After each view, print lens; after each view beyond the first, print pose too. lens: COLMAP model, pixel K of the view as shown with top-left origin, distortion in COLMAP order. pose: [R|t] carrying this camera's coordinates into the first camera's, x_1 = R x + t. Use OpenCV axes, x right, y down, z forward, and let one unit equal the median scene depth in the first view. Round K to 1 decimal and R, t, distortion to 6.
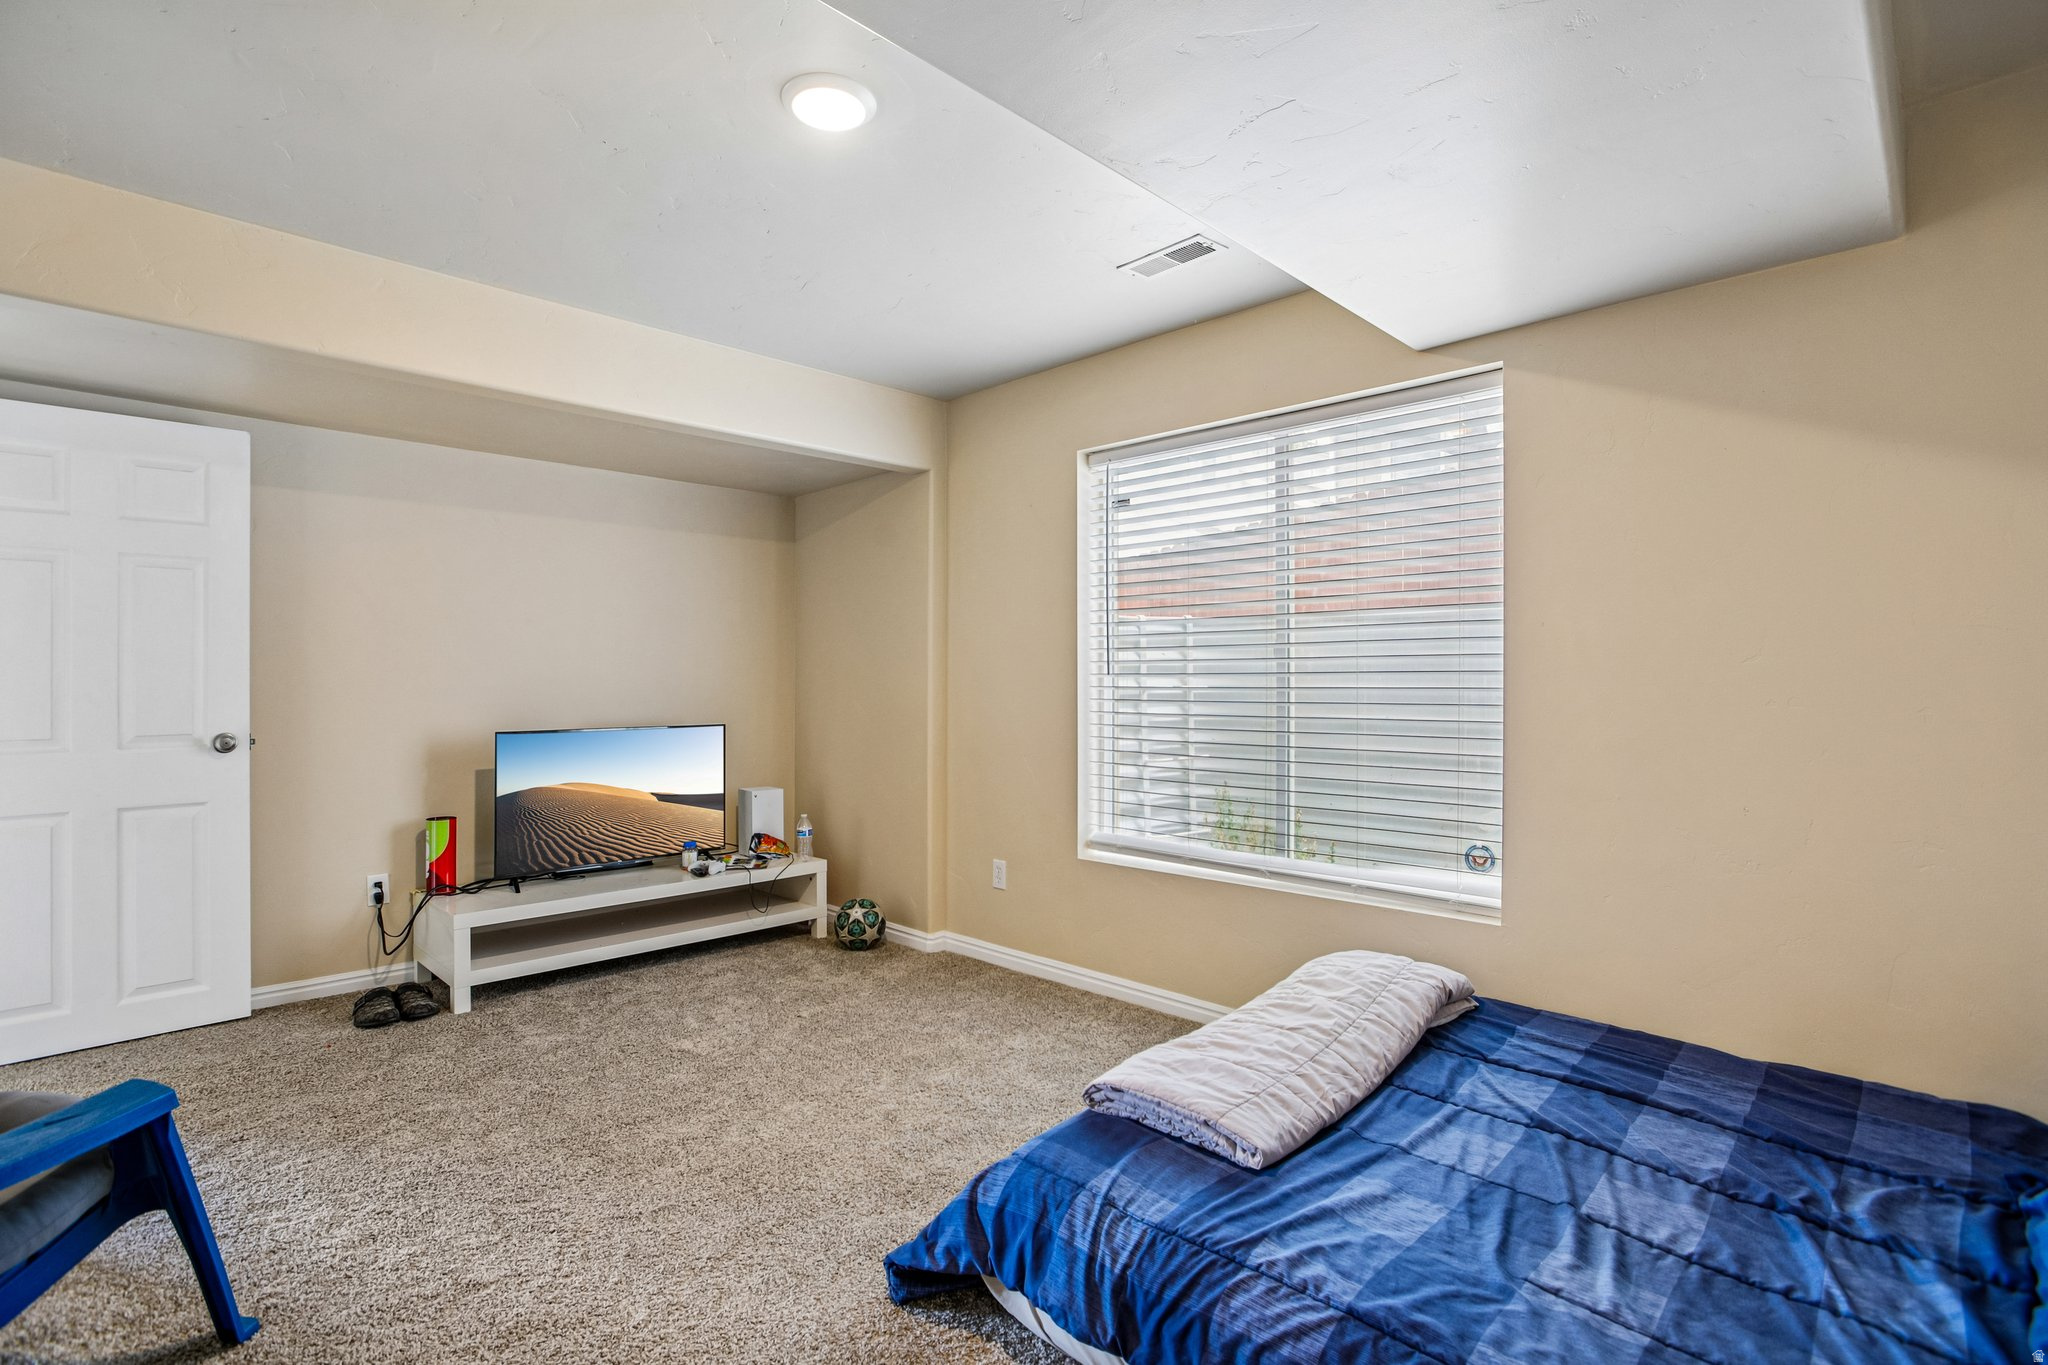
lens RADIAL K [[949.2, 0, 971.3], [0, 949.2, 685.7], [0, 0, 1]] dist [-0.021415, 0.012729]
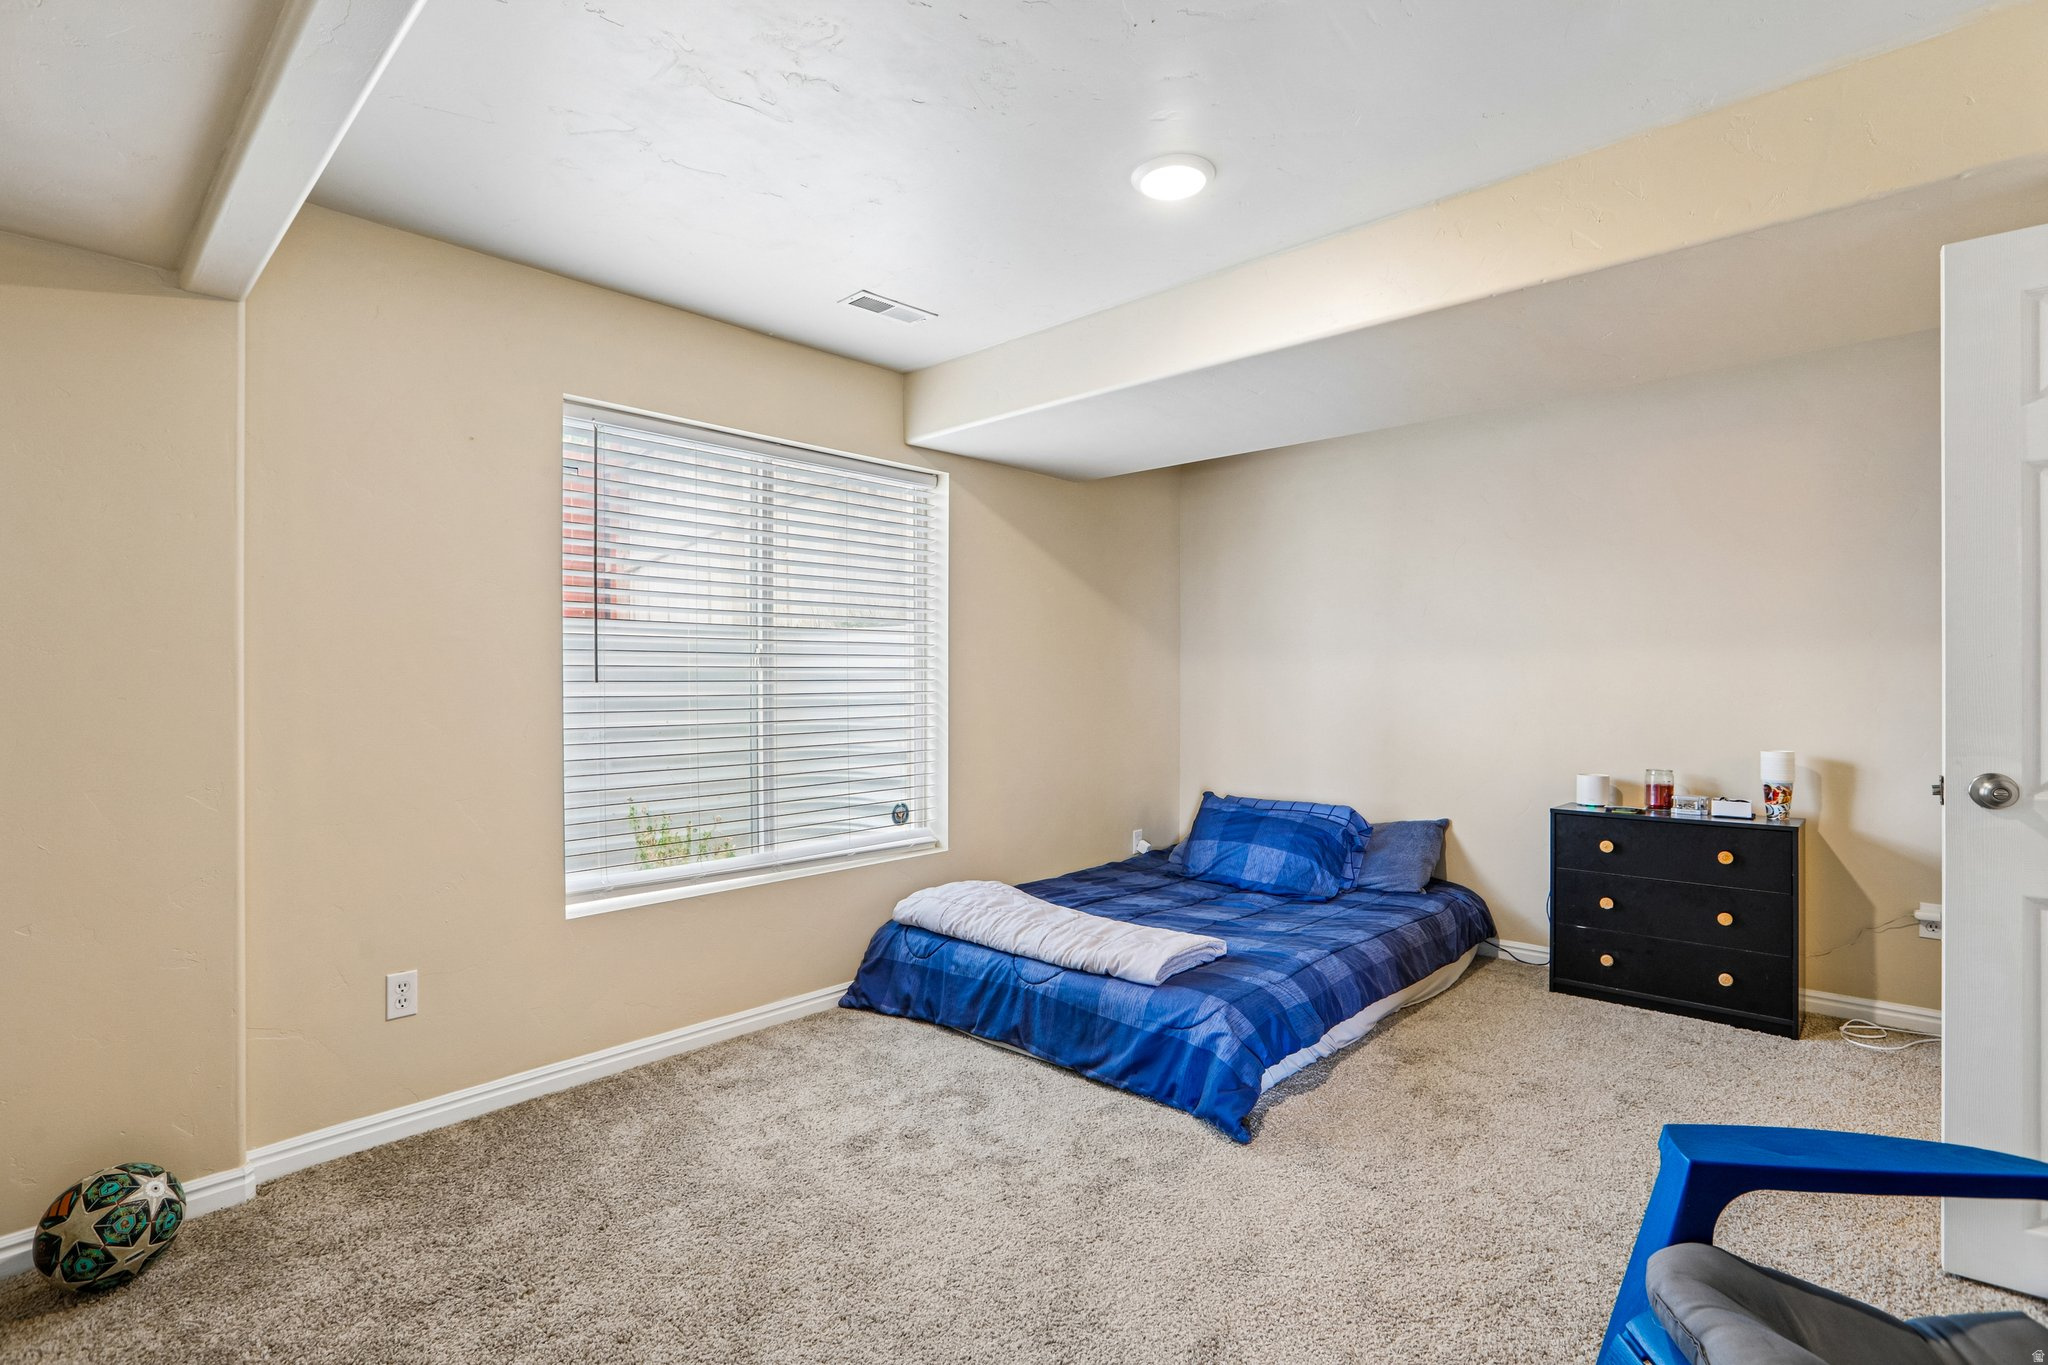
lens RADIAL K [[982.1, 0, 1024.0], [0, 982.1, 682.5], [0, 0, 1]] dist [-0.002276, 0.000051]
pose [[-0.056743, -0.000776, 0.998388, -0.729083], [0.005581, 0.999984, 0.001094, -0.010439], [-0.998373, 0.005635, -0.056738, 0.694002]]
